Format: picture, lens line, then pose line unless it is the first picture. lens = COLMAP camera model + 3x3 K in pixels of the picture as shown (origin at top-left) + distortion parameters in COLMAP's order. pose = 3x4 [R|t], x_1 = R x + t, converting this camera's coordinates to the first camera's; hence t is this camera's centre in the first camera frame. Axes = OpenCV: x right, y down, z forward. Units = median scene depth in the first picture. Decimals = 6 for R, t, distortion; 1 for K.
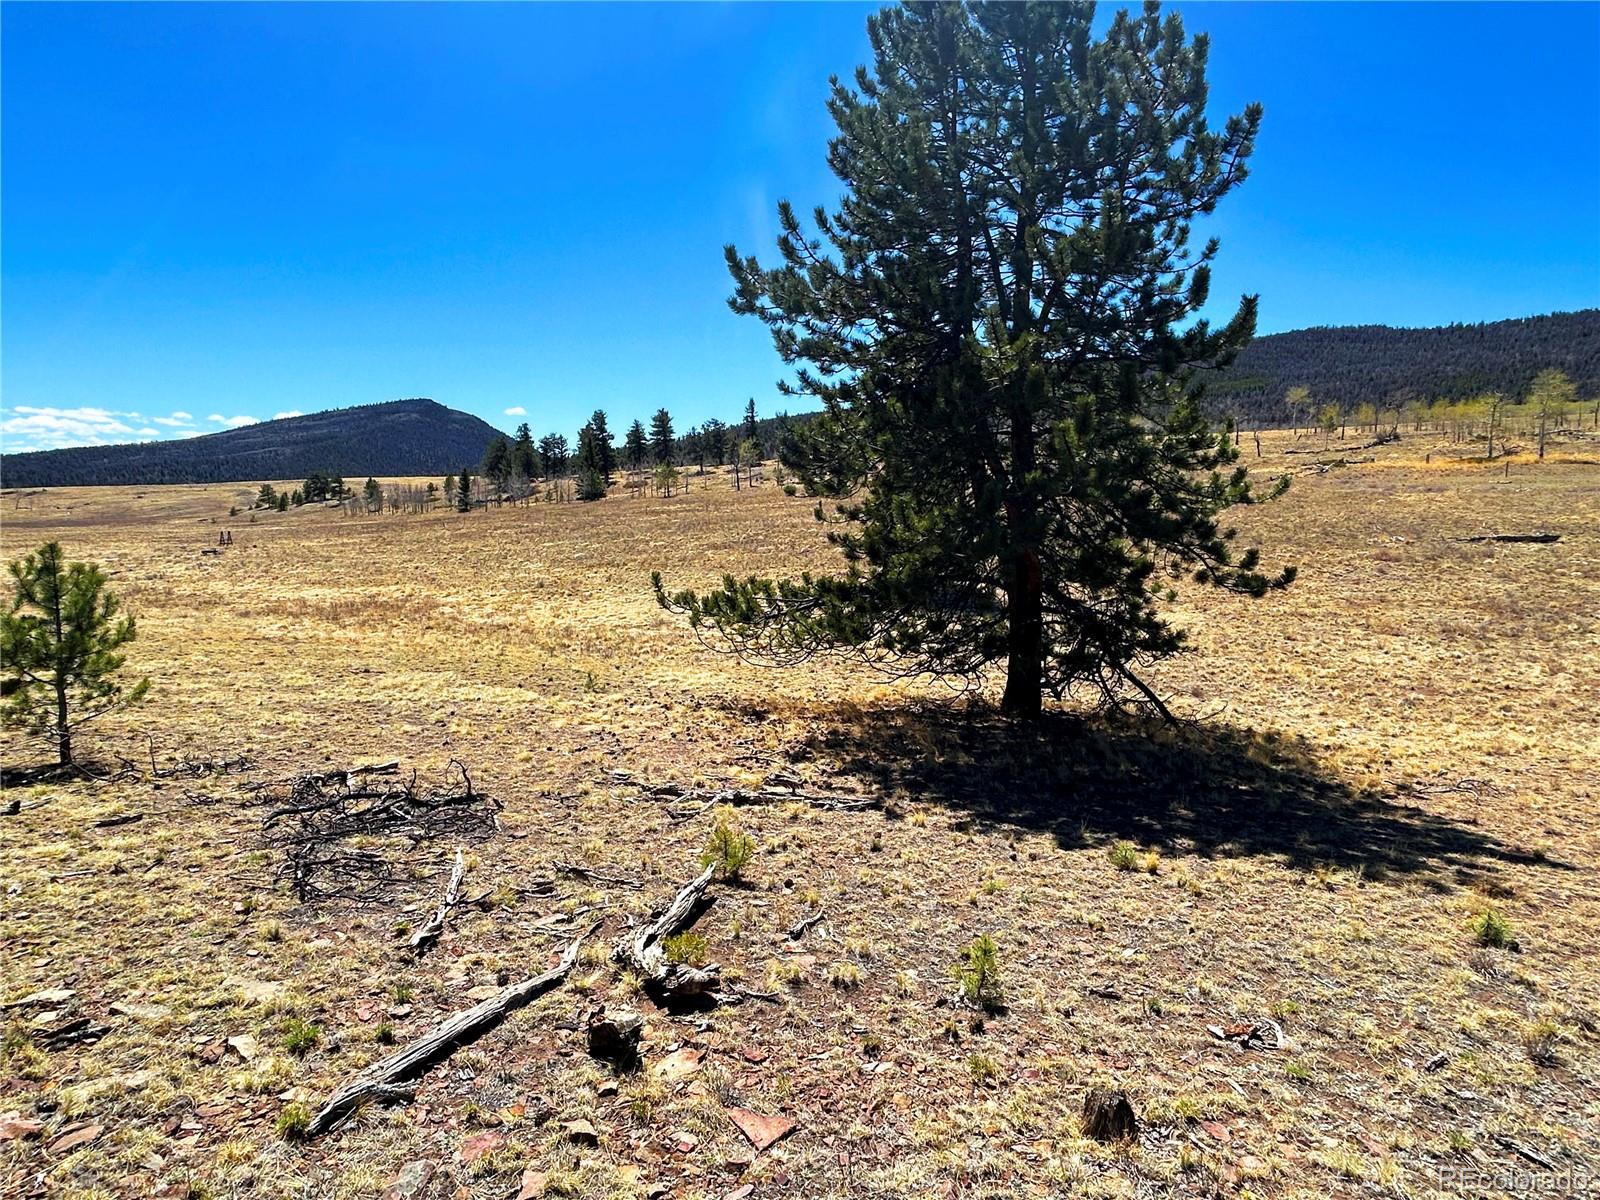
lens RADIAL K [[939.4, 0, 793.1], [0, 939.4, 604.7], [0, 0, 1]] dist [-0.016533, 0.008037]
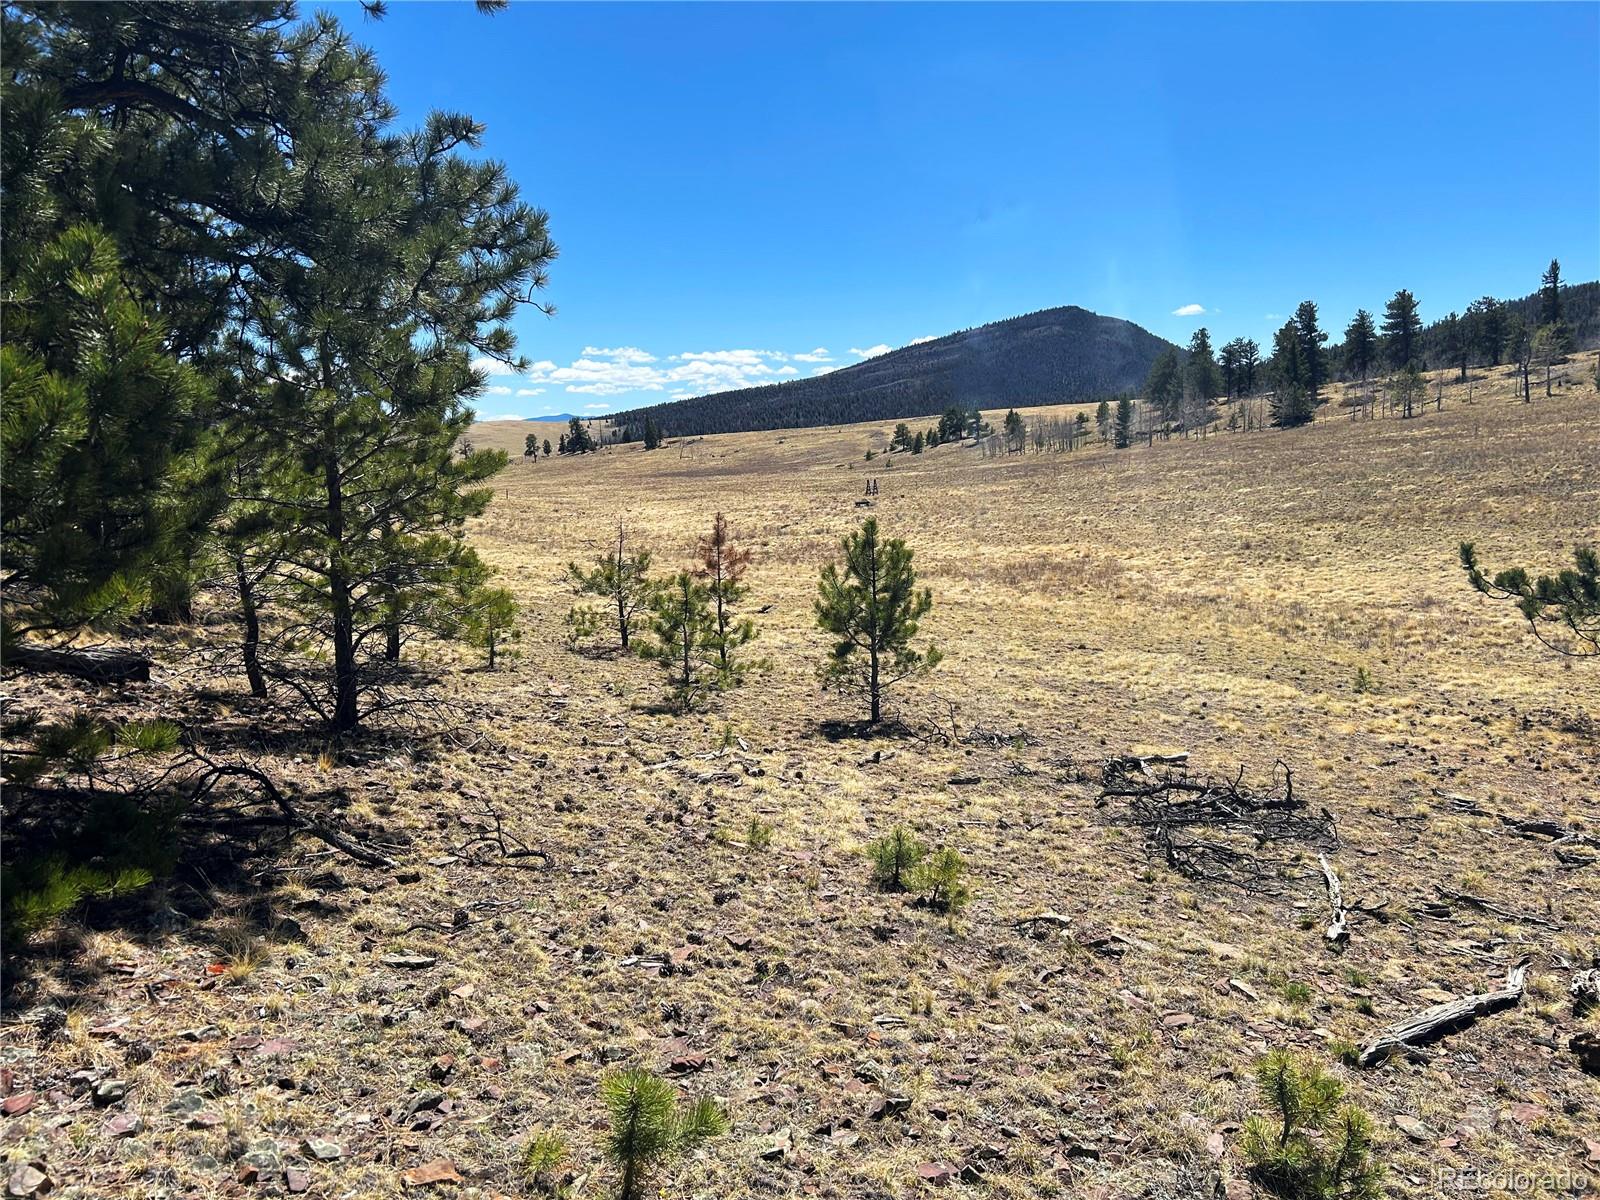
lens RADIAL K [[1196.5, 0, 789.5], [0, 1196.5, 607.7], [0, 0, 1]] dist [0.041566, -0.044855]
pose [[0.827903, 0.043782, -0.559160, -0.053294], [-0.022727, 0.998748, 0.044553, -0.014175], [0.560411, -0.024177, 0.827862, -0.130739]]
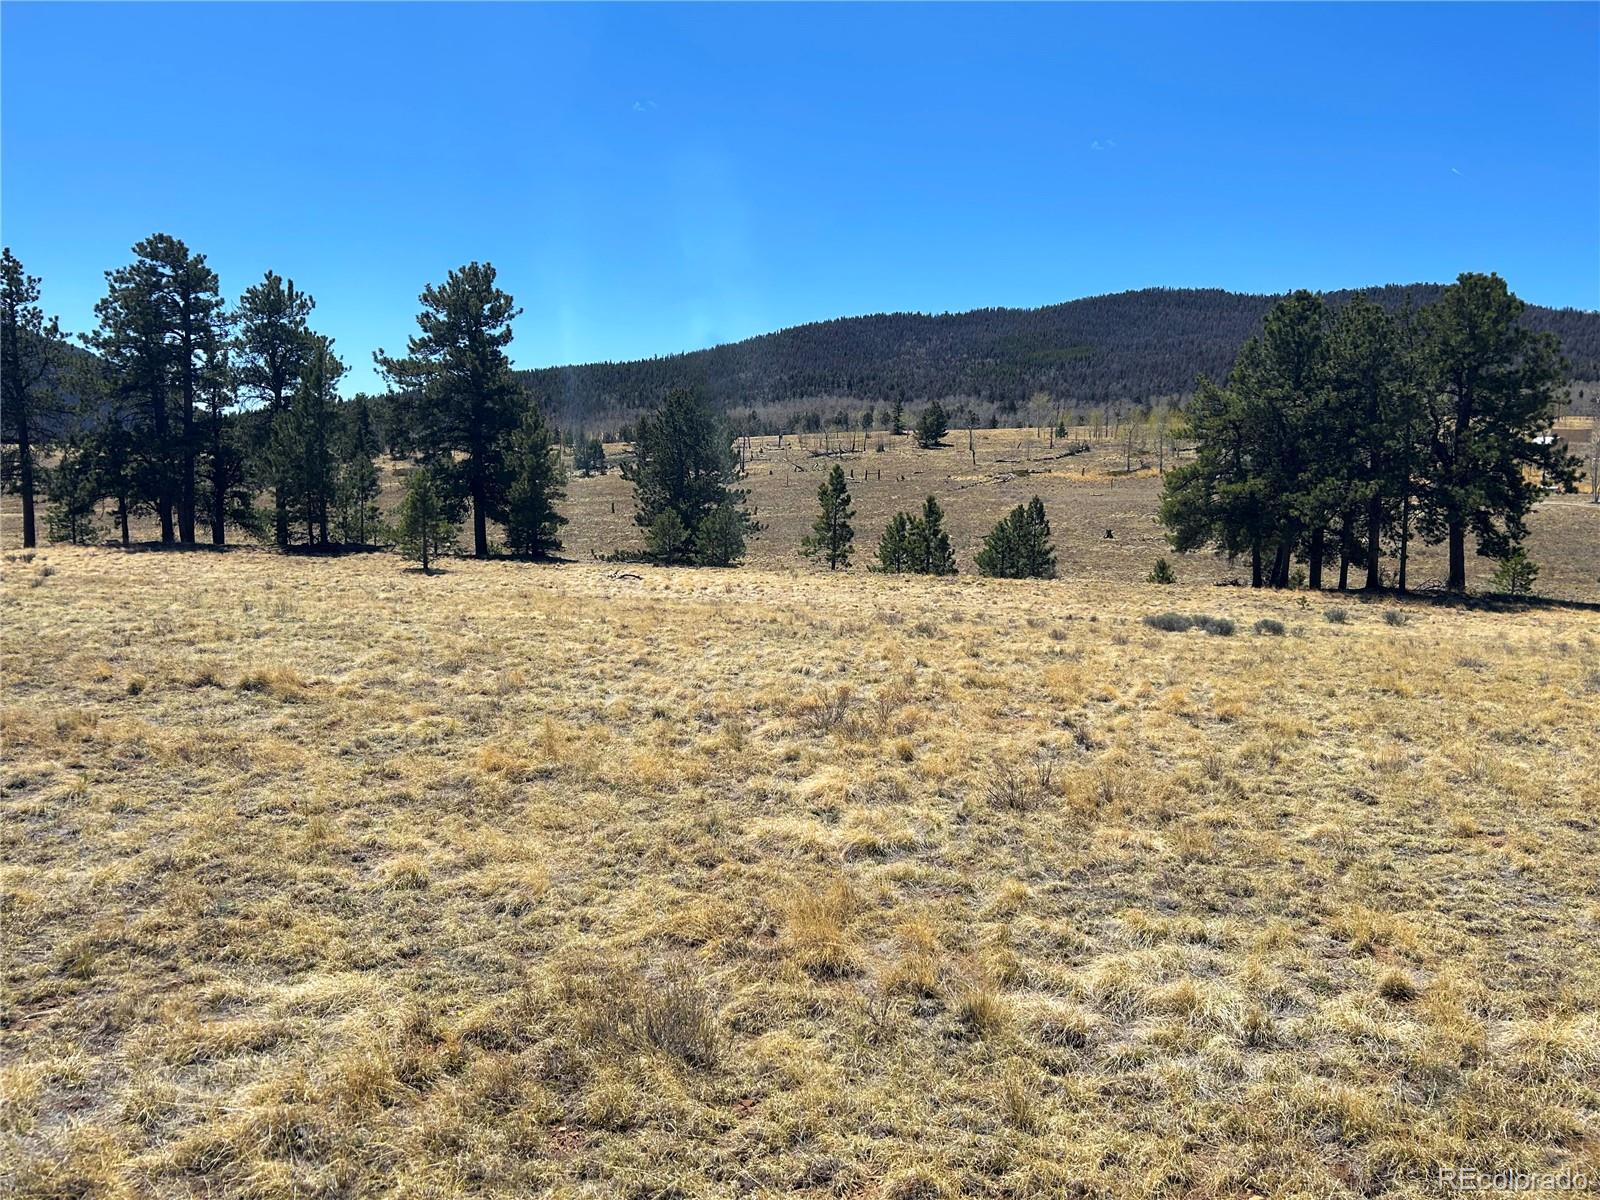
lens RADIAL K [[1196.5, 0, 807.3], [0, 1196.5, 599.5], [0, 0, 1]] dist [0.041566, -0.044855]
pose [[0.976653, -0.006423, 0.214728, -0.333614], [0.008191, 0.999939, -0.007343, 0.196495], [-0.214668, 0.008930, 0.976646, -3.541506]]
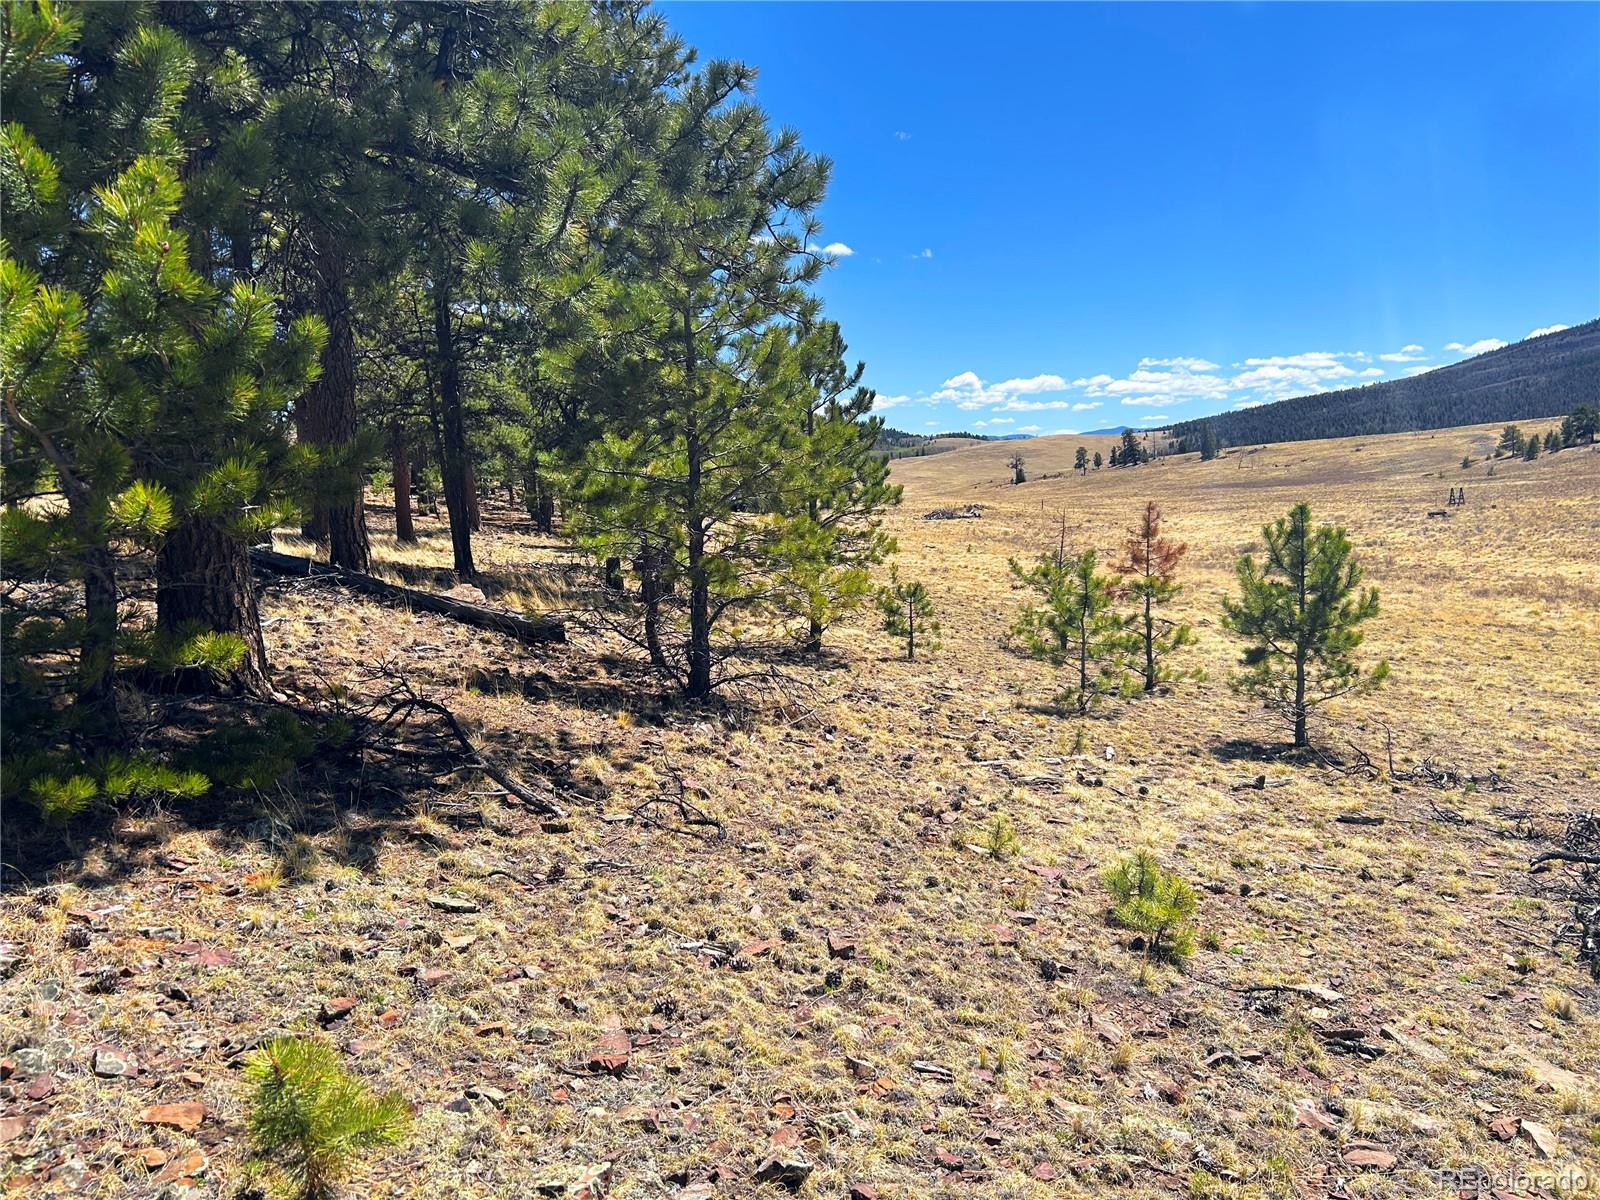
lens RADIAL K [[1196.5, 0, 809.7], [0, 1196.5, 597.0], [0, 0, 1]] dist [0.041566, -0.044855]
pose [[0.512775, 0.058603, -0.856520, -0.012497], [-0.047866, 0.998067, 0.039631, 0.000730], [0.857187, 0.020677, 0.514589, -0.016354]]
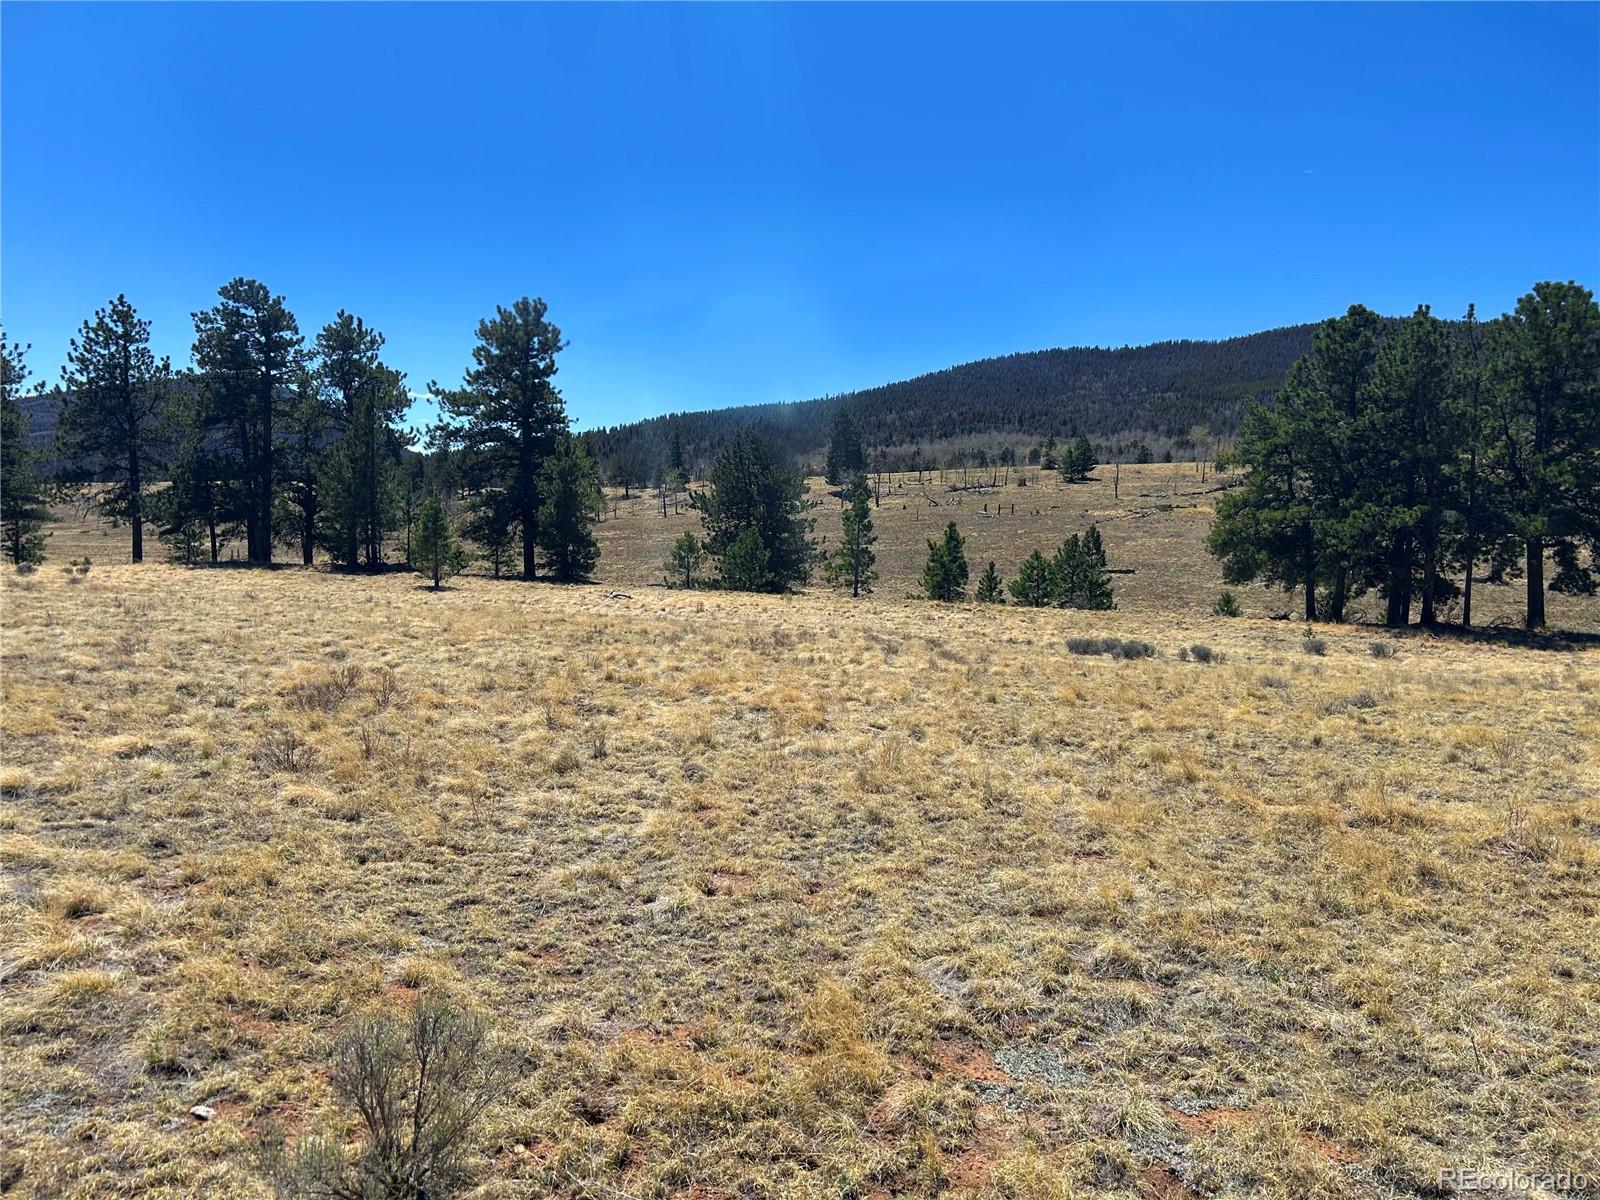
lens RADIAL K [[1196.5, 0, 792.1], [0, 1196.5, 607.7], [0, 0, 1]] dist [0.041566, -0.044855]
pose [[0.998094, 0.014932, 0.059879, 0.064244], [-0.013085, 0.999430, -0.031132, 0.226355], [-0.060310, 0.030290, 0.997720, -3.590664]]
